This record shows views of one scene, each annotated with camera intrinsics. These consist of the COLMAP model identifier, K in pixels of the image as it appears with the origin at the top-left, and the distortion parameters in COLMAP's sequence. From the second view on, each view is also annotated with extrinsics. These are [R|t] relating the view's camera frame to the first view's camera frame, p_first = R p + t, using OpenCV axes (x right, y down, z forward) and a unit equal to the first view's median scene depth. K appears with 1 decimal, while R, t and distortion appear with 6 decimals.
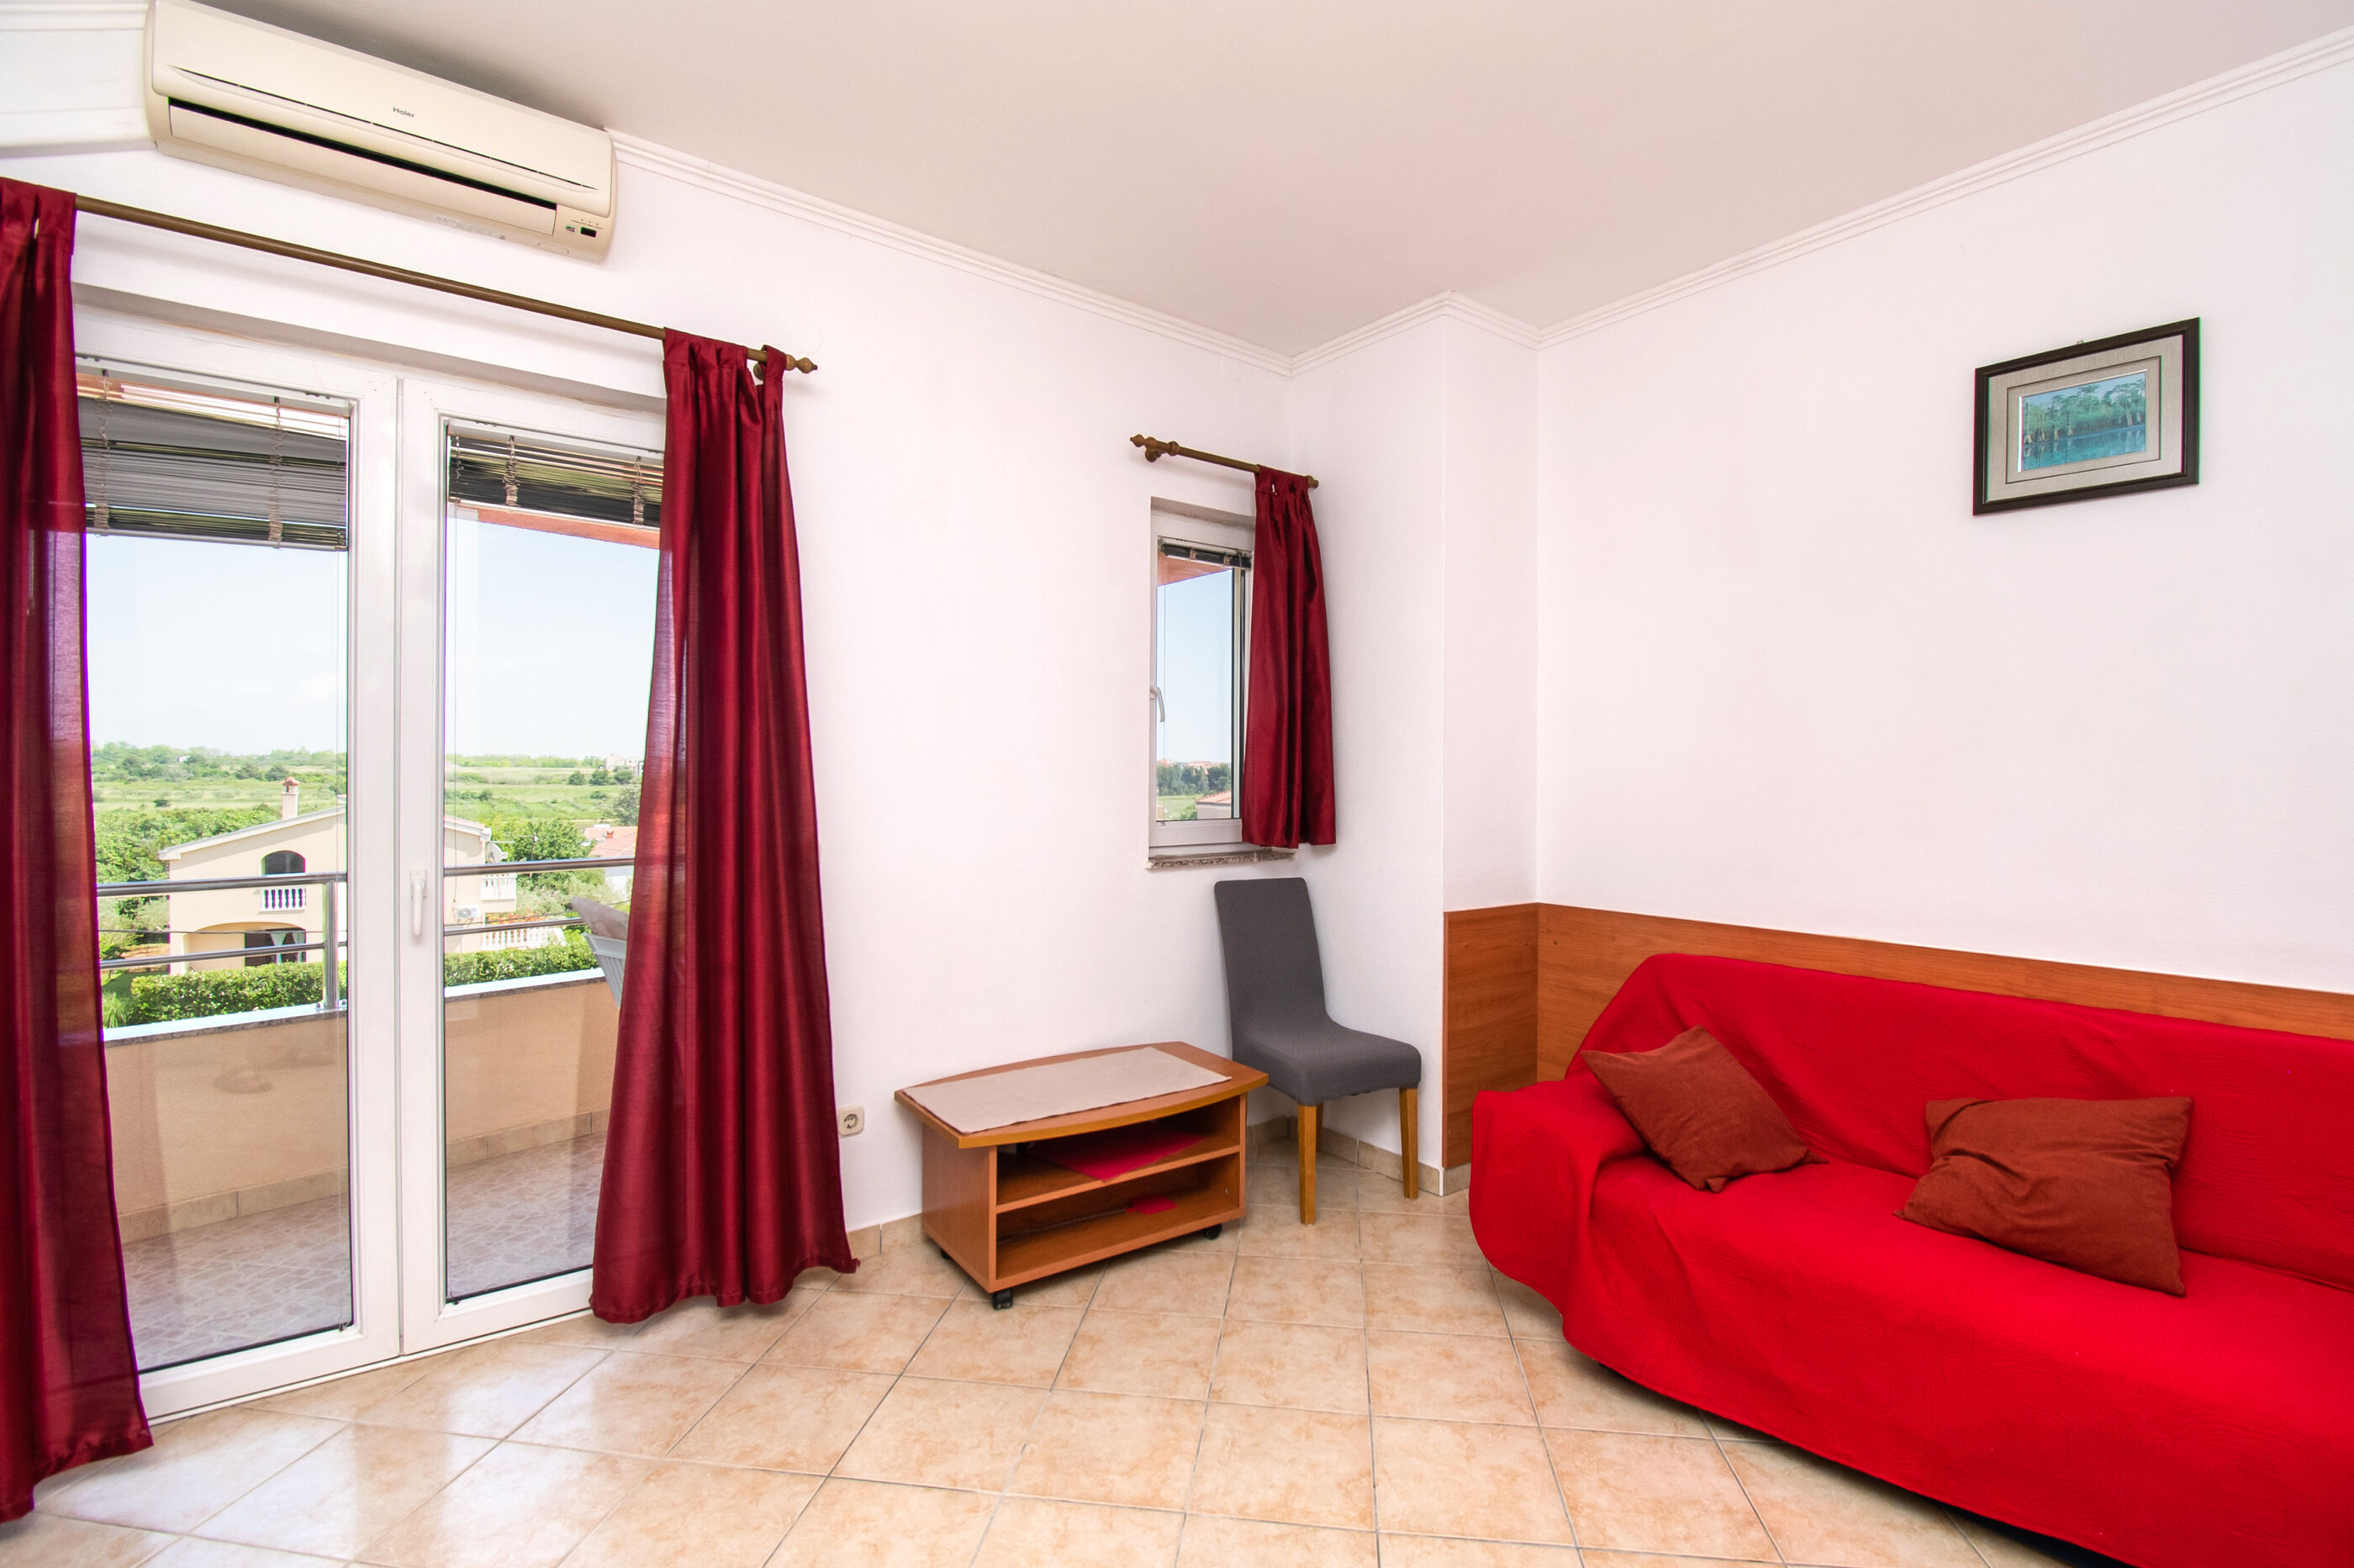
lens RADIAL K [[1089.7, 0, 1137.1], [0, 1089.7, 821.8], [0, 0, 1]] dist [0.011425, -0.027894]
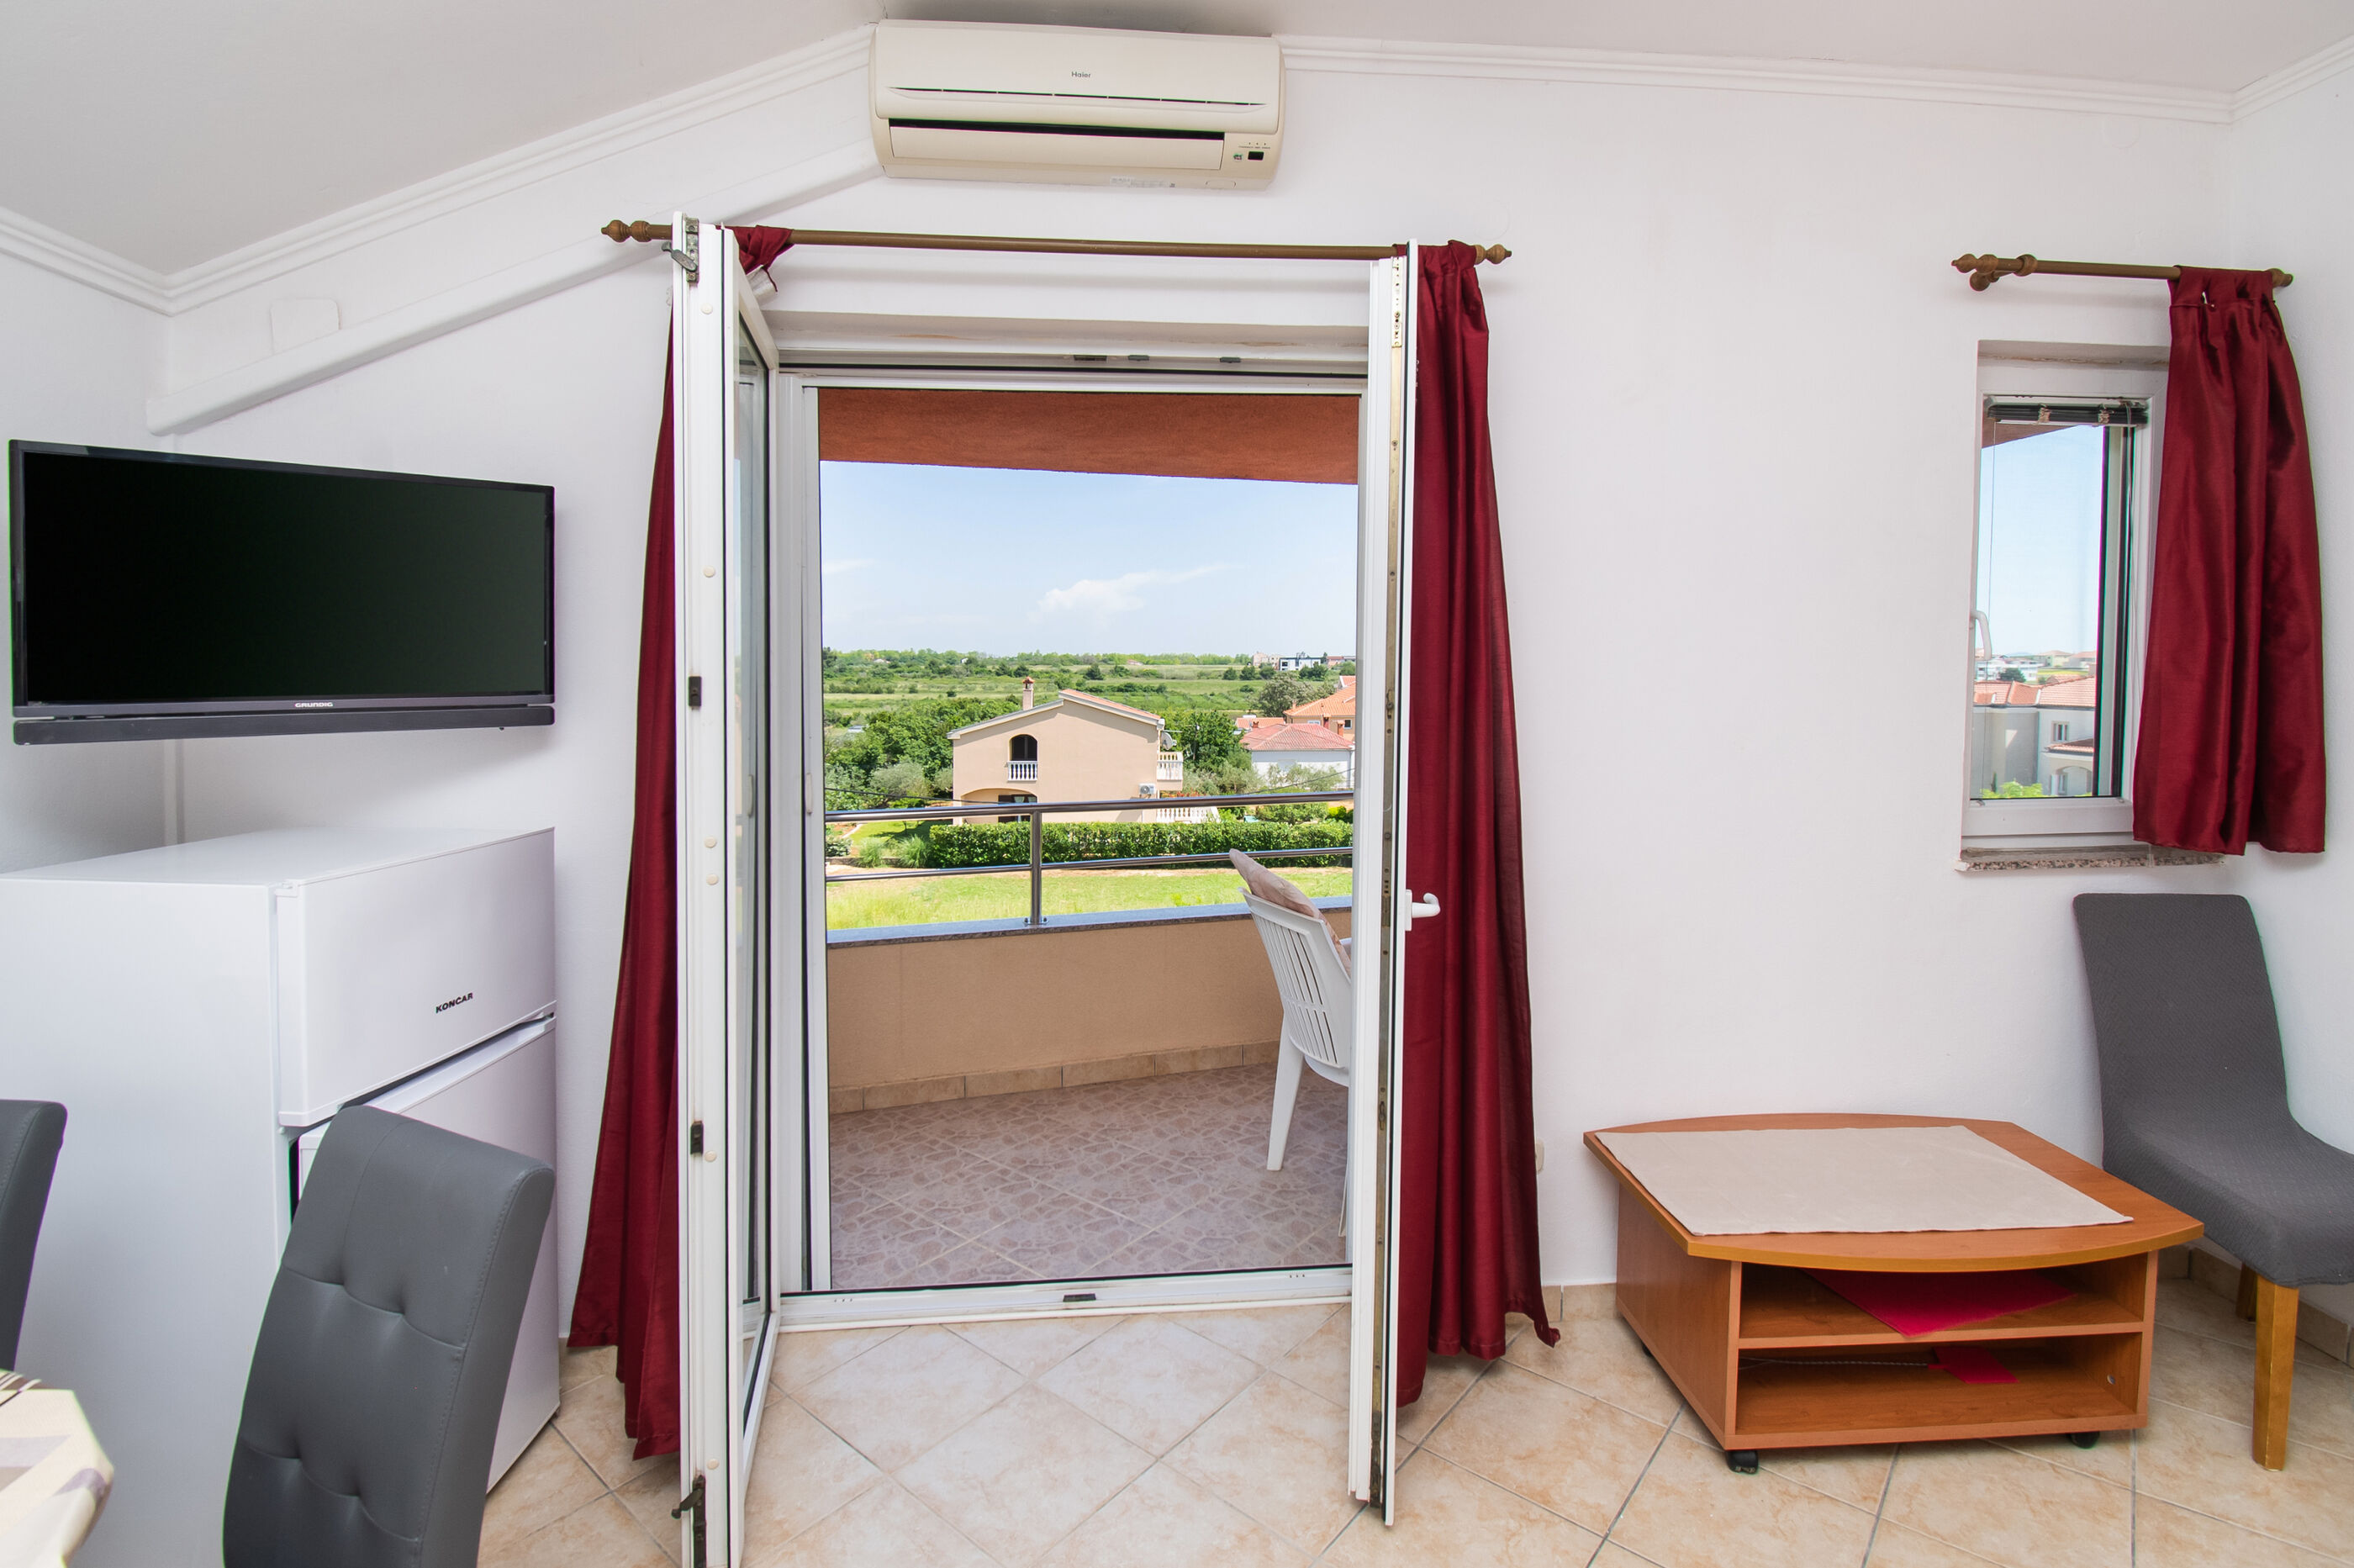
lens RADIAL K [[1021.7, 0, 1131.2], [0, 1021.7, 704.7], [0, 0, 1]] dist [-0.019987, -0.001211]
pose [[0.842478, 0.013480, -0.538562, -0.100989], [-0.010367, 0.999907, 0.008811, -0.069944], [0.538631, -0.001840, 0.842540, 0.178565]]
